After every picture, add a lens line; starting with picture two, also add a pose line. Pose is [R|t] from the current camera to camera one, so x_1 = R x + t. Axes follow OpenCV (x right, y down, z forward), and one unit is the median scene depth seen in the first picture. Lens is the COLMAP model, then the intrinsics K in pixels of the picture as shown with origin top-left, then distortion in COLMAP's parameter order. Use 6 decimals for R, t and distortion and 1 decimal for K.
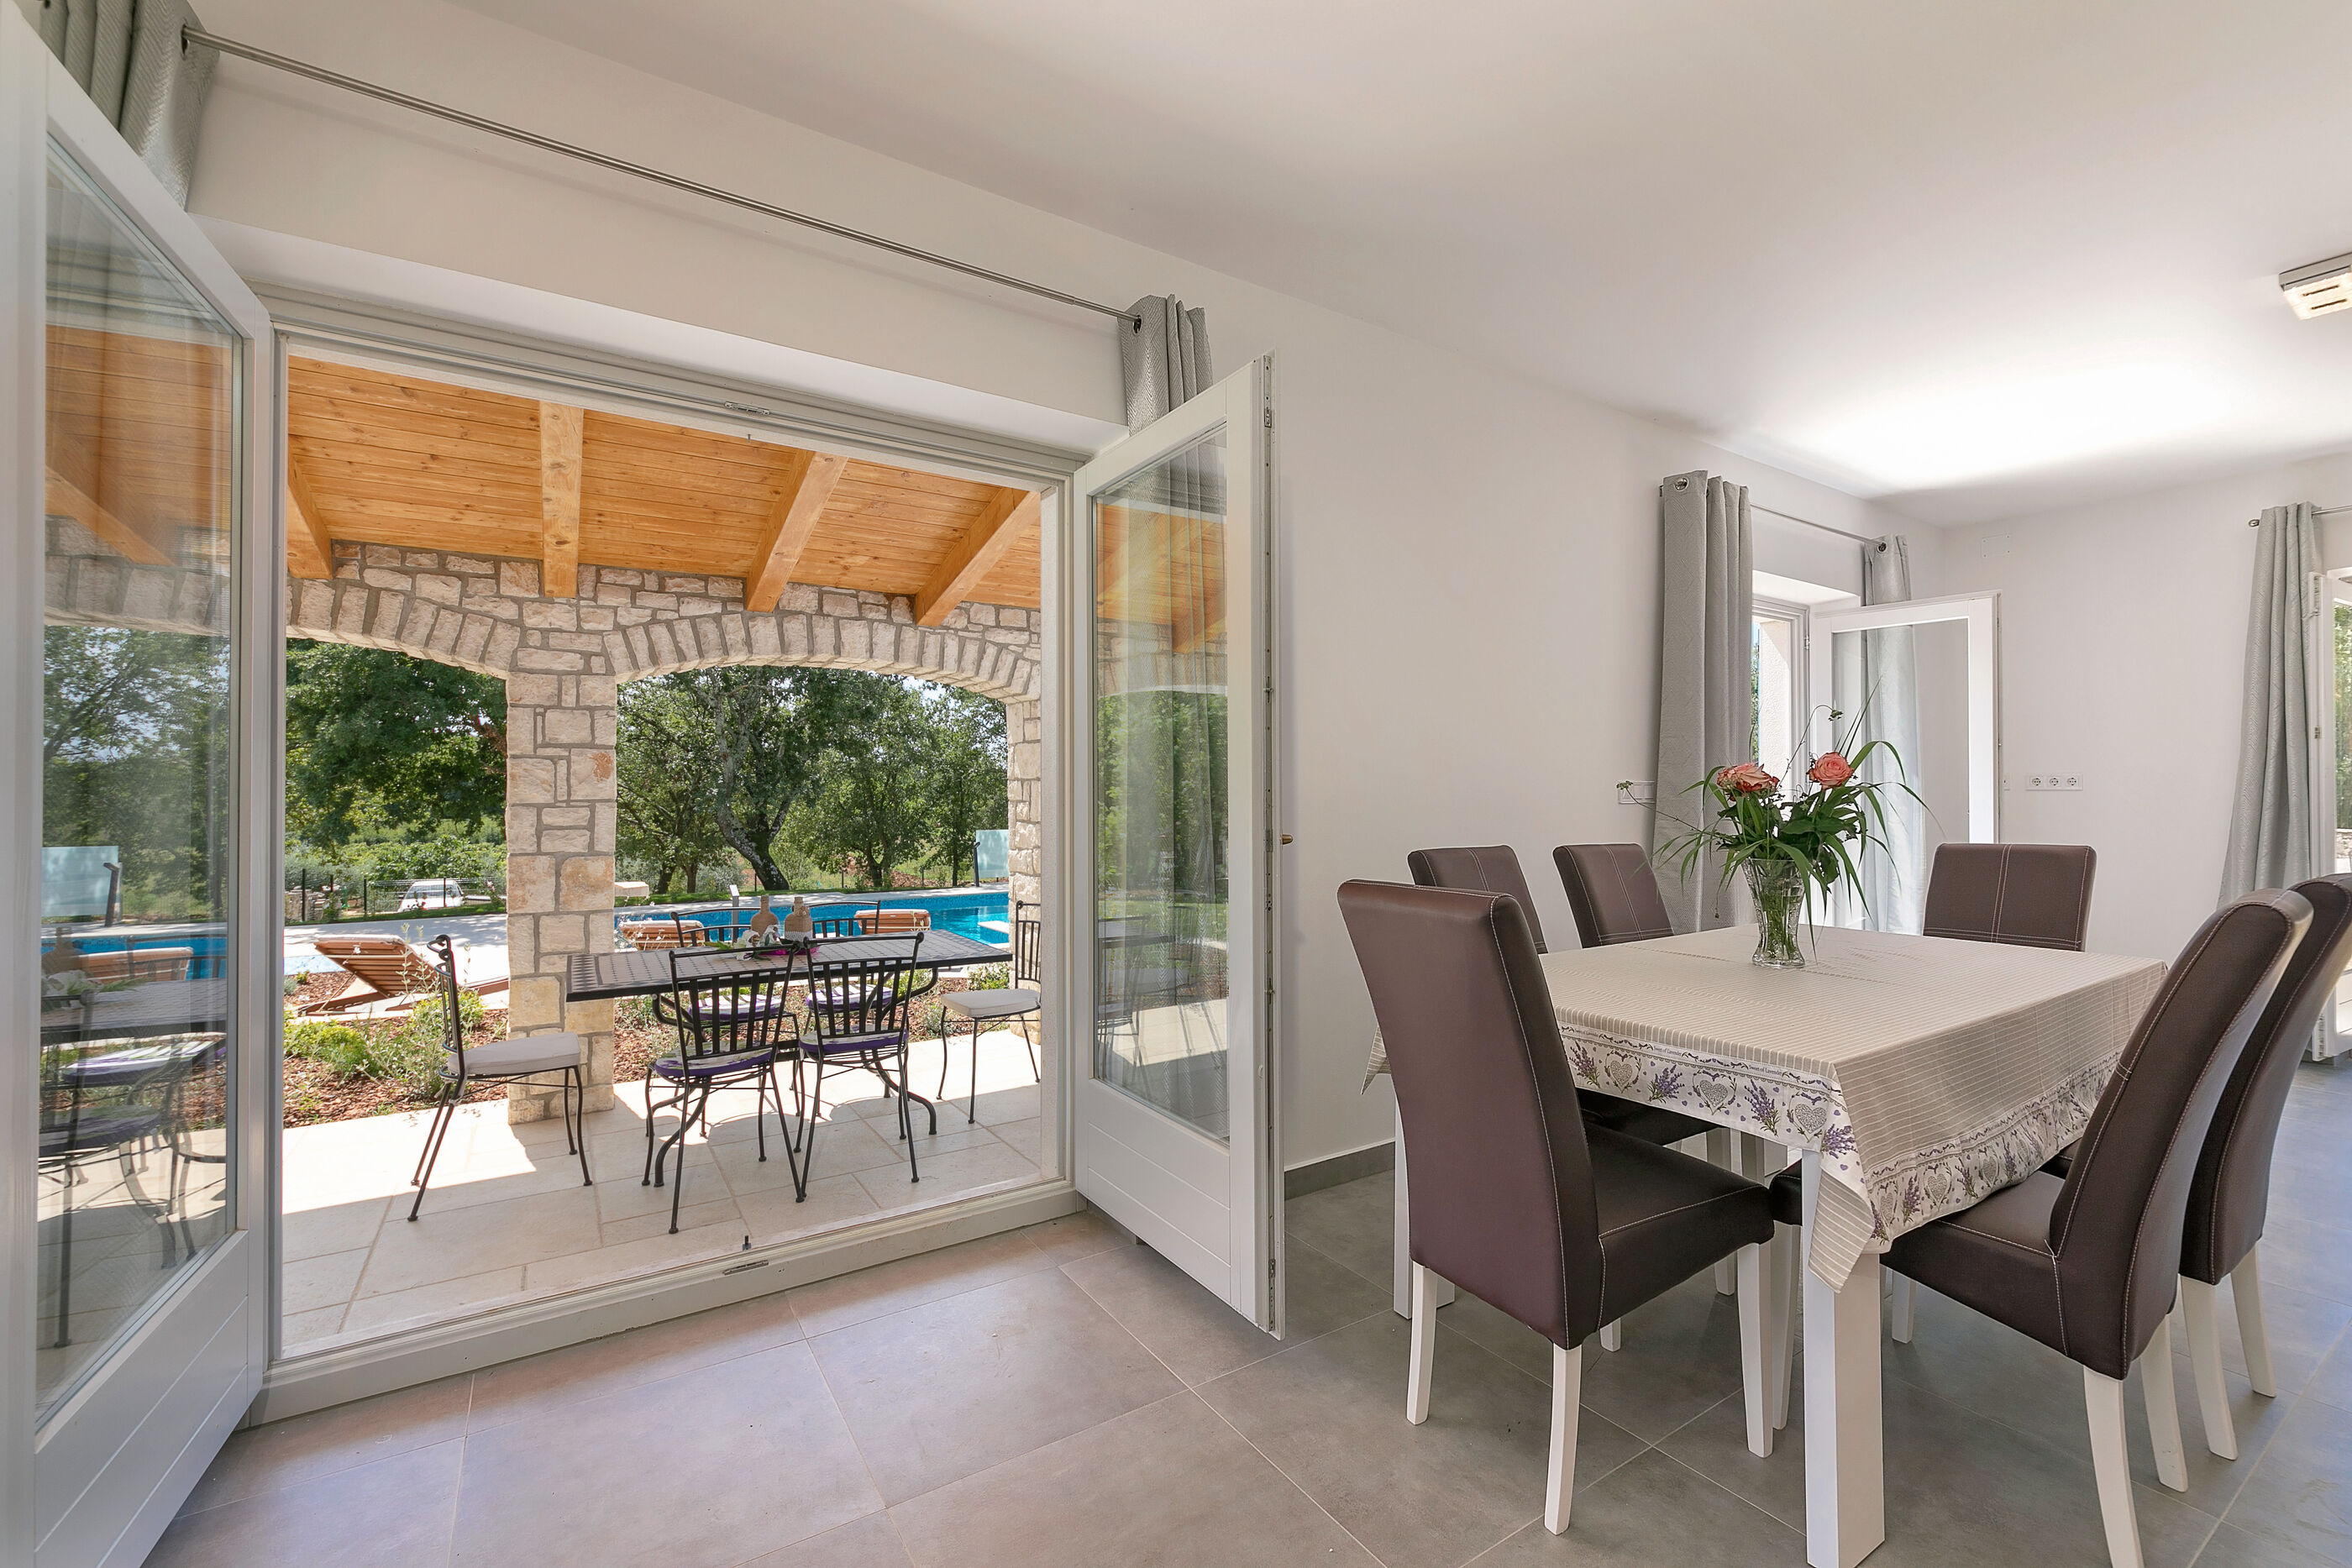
lens RADIAL K [[1015.7, 0, 1076.8], [0, 1015.7, 780.6], [0, 0, 1]] dist [-0.006037, 0.002473]
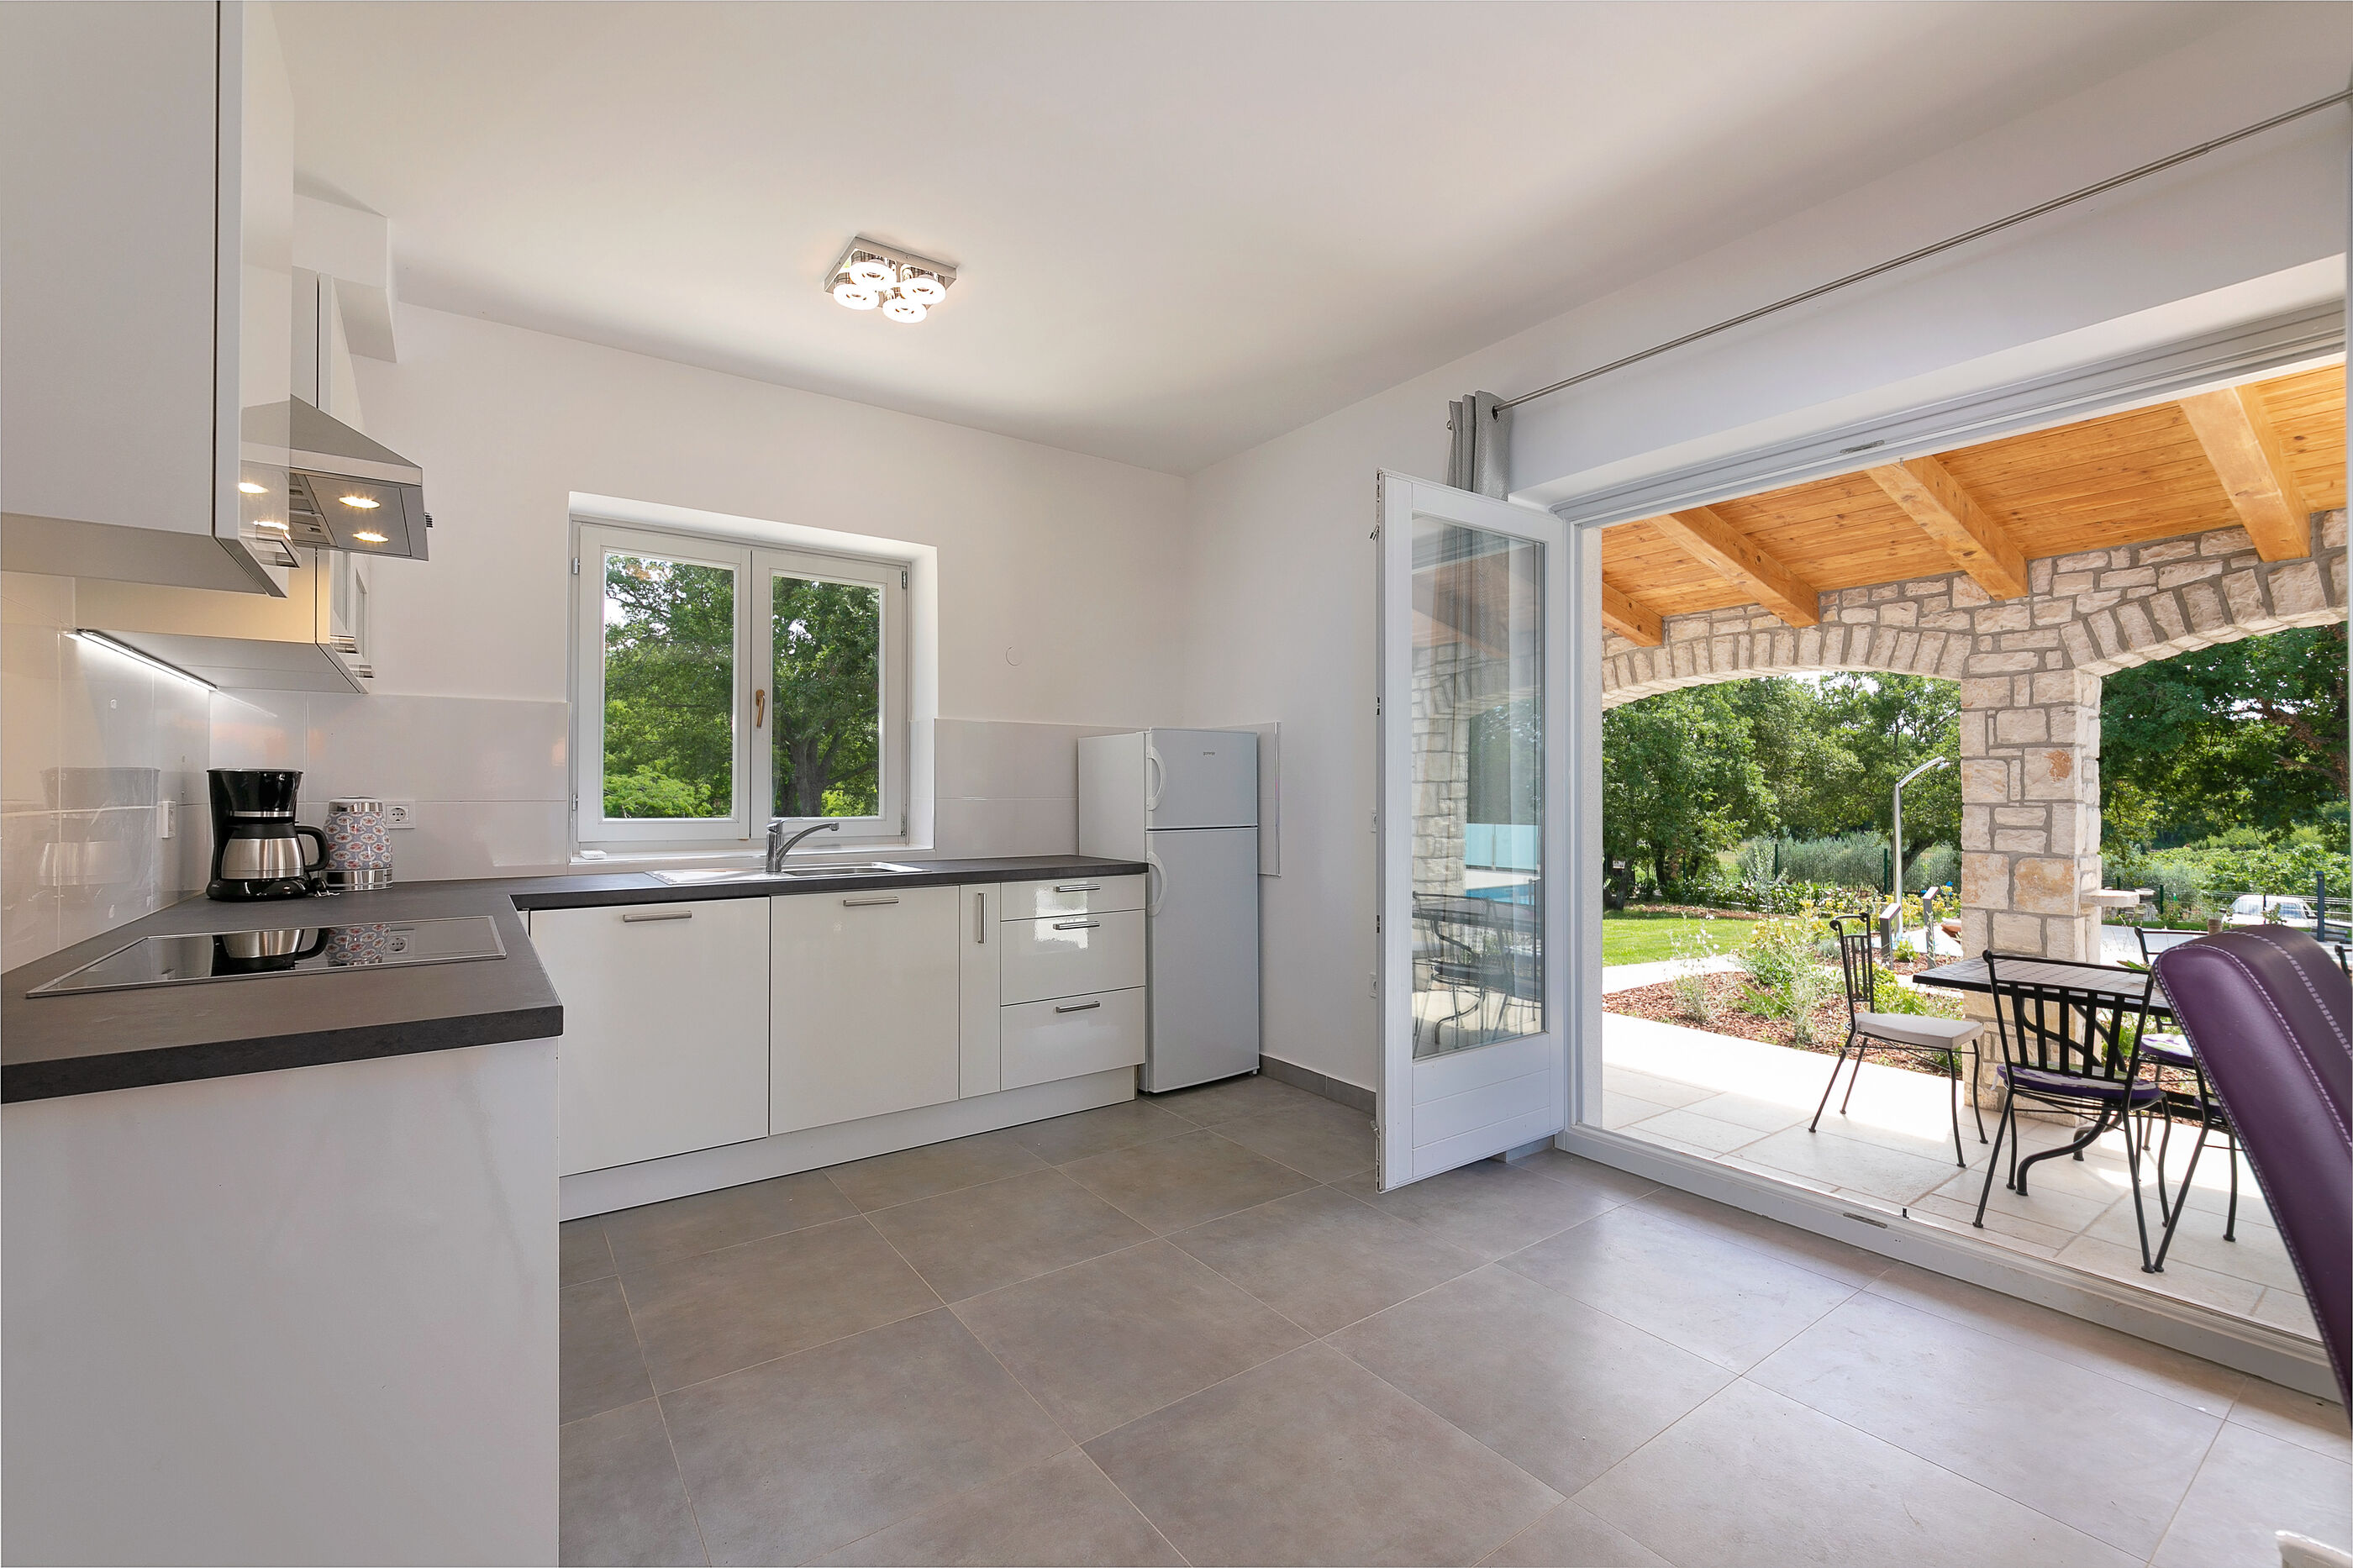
lens RADIAL K [[1016.1, 0, 1172.4], [0, 1016.1, 786.4], [0, 0, 1]] dist [-0.006037, 0.002473]
pose [[0.053828, -0.005591, -0.998535, 0.450456], [0.012411, 0.999911, -0.004929, 0.000365], [0.998473, -0.012128, 0.053892, 0.112559]]
